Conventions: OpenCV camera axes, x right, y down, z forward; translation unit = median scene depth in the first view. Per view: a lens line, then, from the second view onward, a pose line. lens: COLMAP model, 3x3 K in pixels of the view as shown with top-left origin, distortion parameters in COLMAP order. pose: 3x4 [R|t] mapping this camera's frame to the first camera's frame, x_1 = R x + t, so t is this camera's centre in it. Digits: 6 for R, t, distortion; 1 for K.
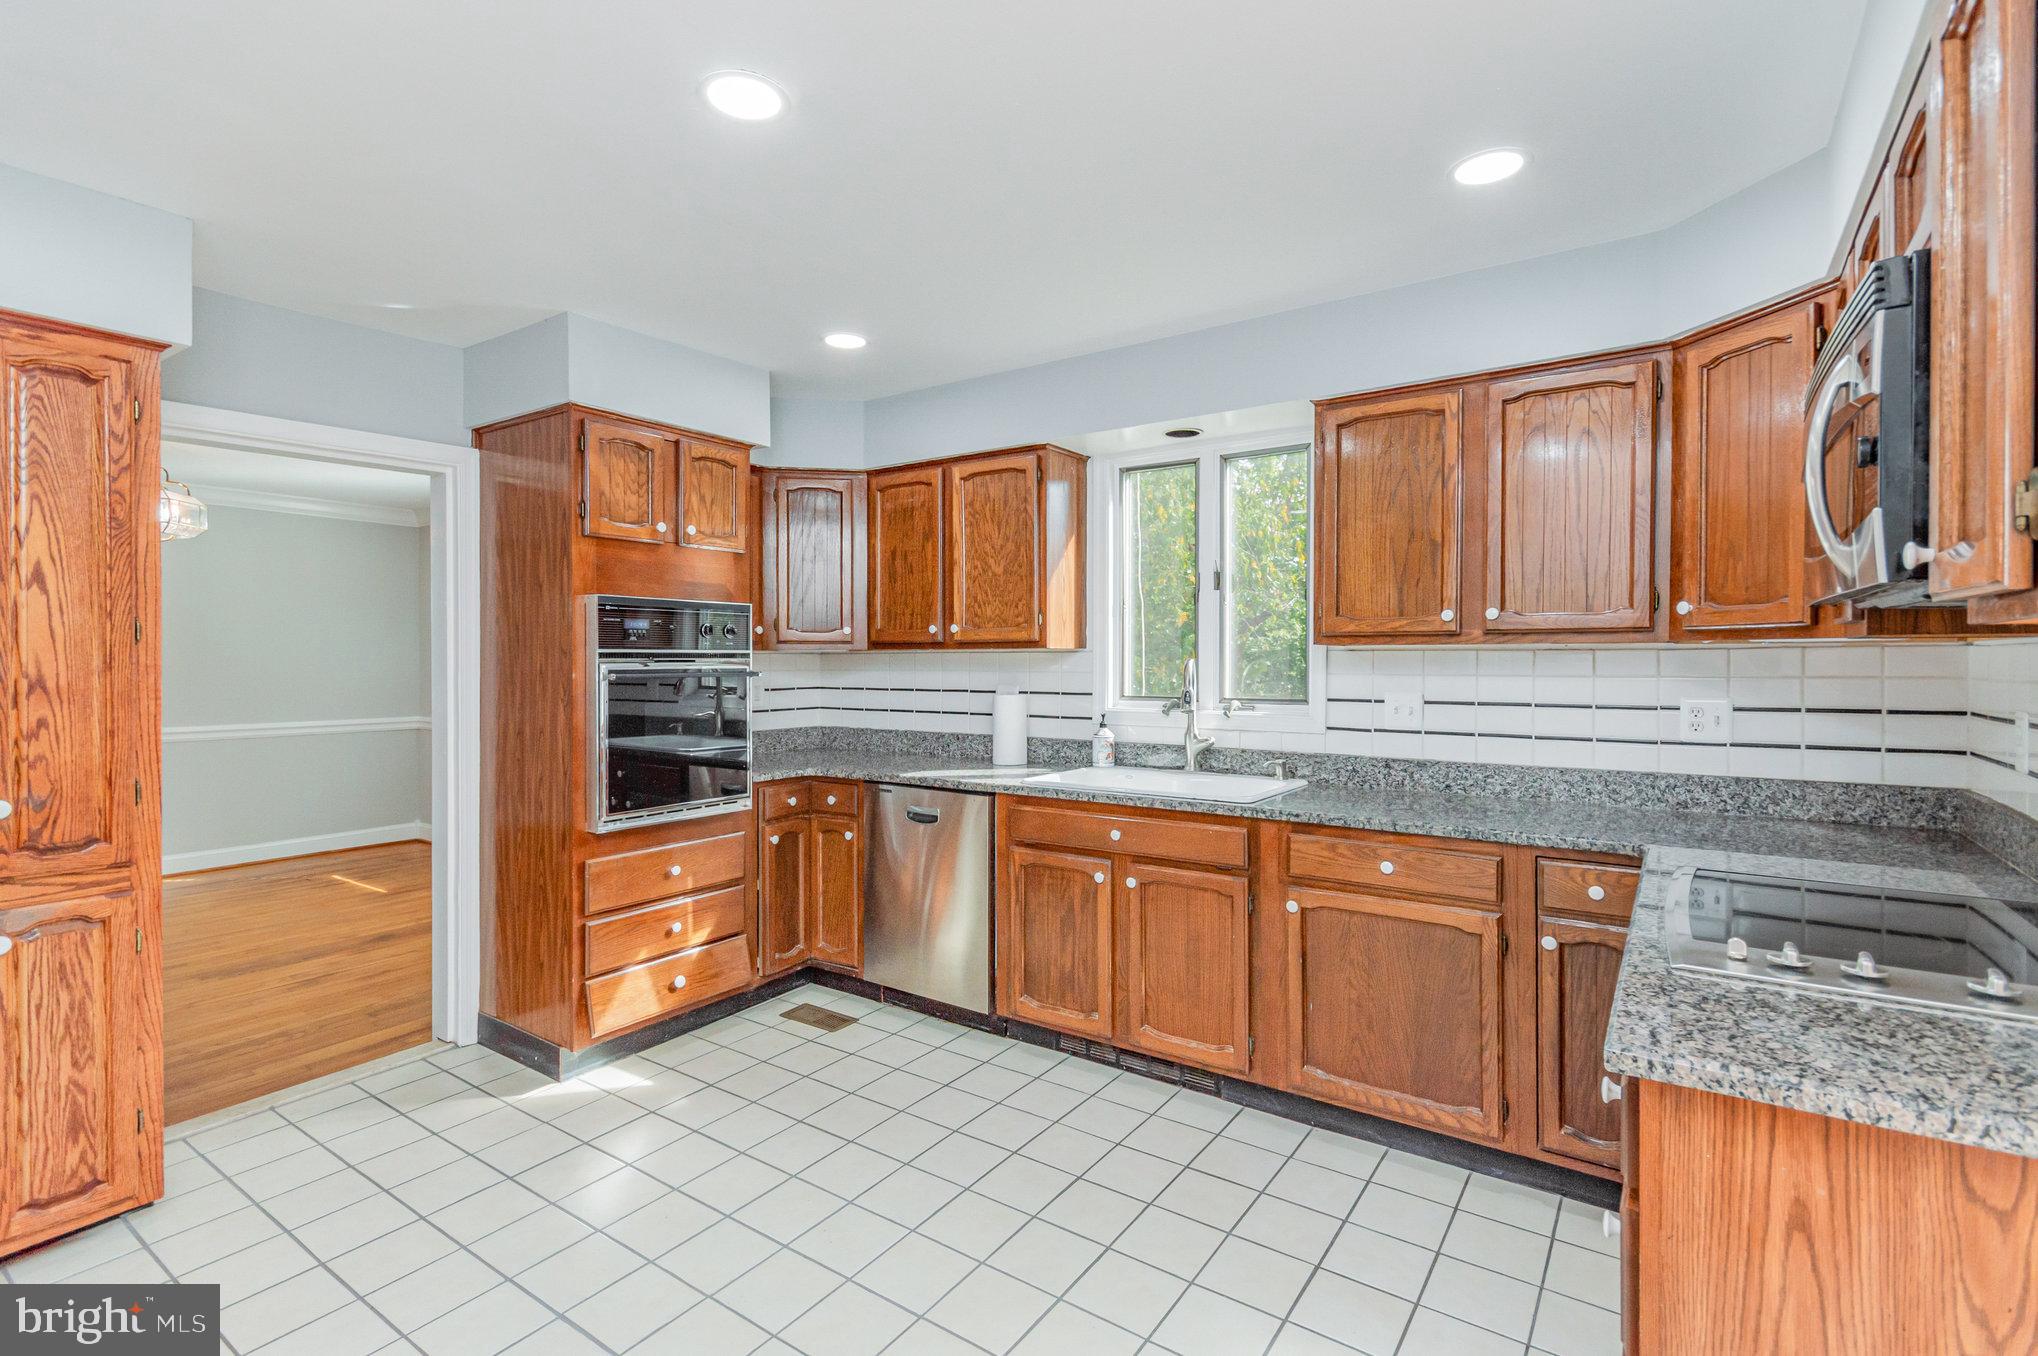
lens RADIAL K [[944.8, 0, 1060.5], [0, 944.8, 662.8], [0, 0, 1]] dist [0.012294, 0.000684]
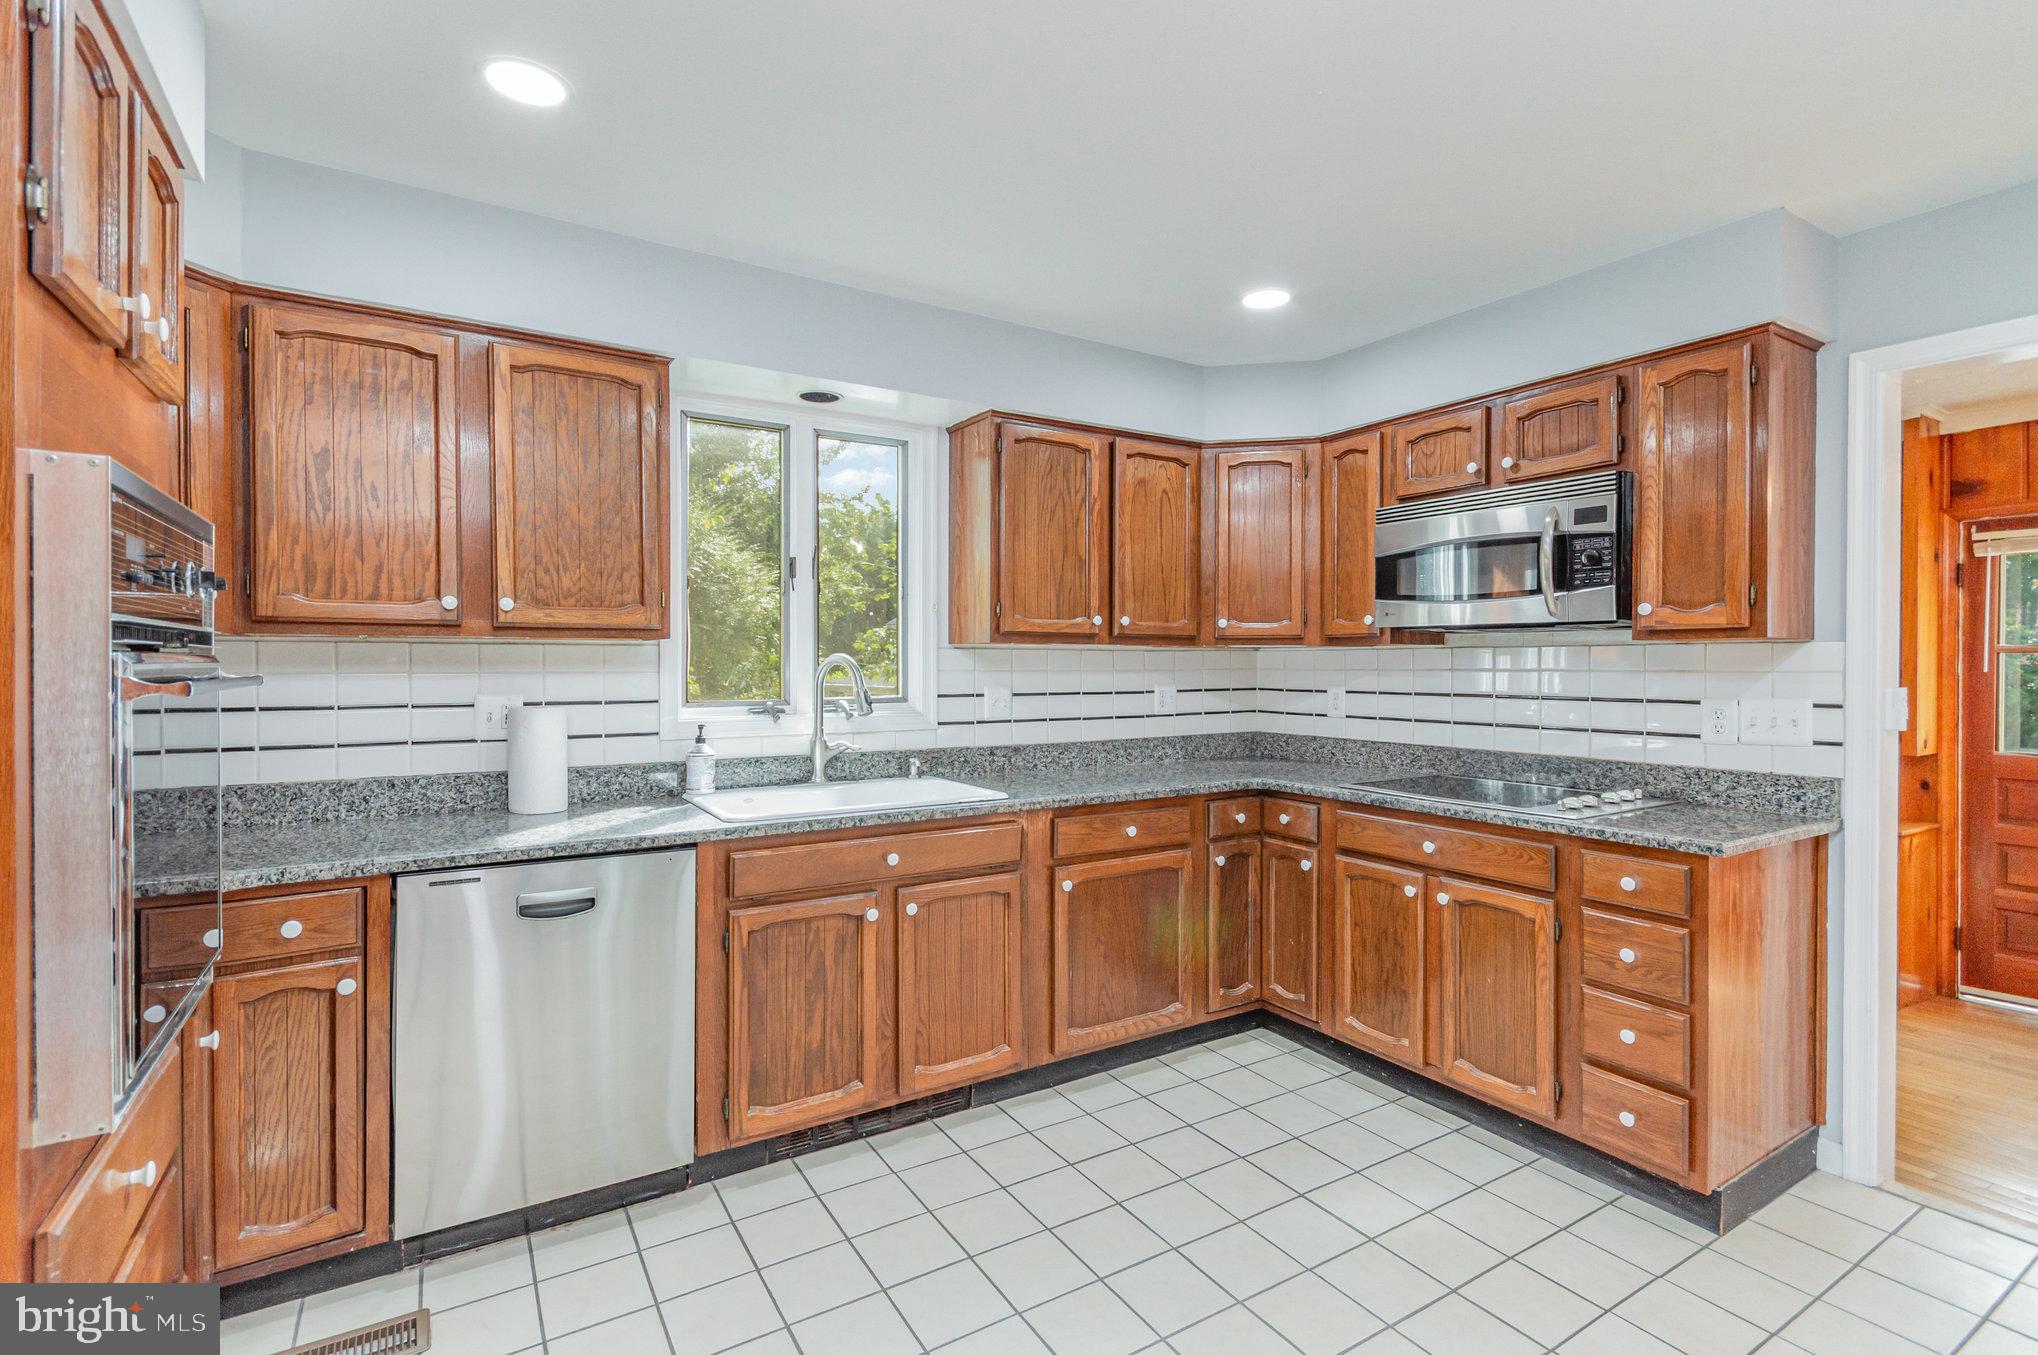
lens RADIAL K [[944.8, 0, 1041.4], [0, 944.8, 659.1], [0, 0, 1]] dist [0.012294, 0.000684]
pose [[0.412035, 0.003237, 0.911162, -0.644392], [0.001305, 0.999991, -0.004143, 0.003537], [-0.911167, 0.002897, 0.412027, 0.501645]]
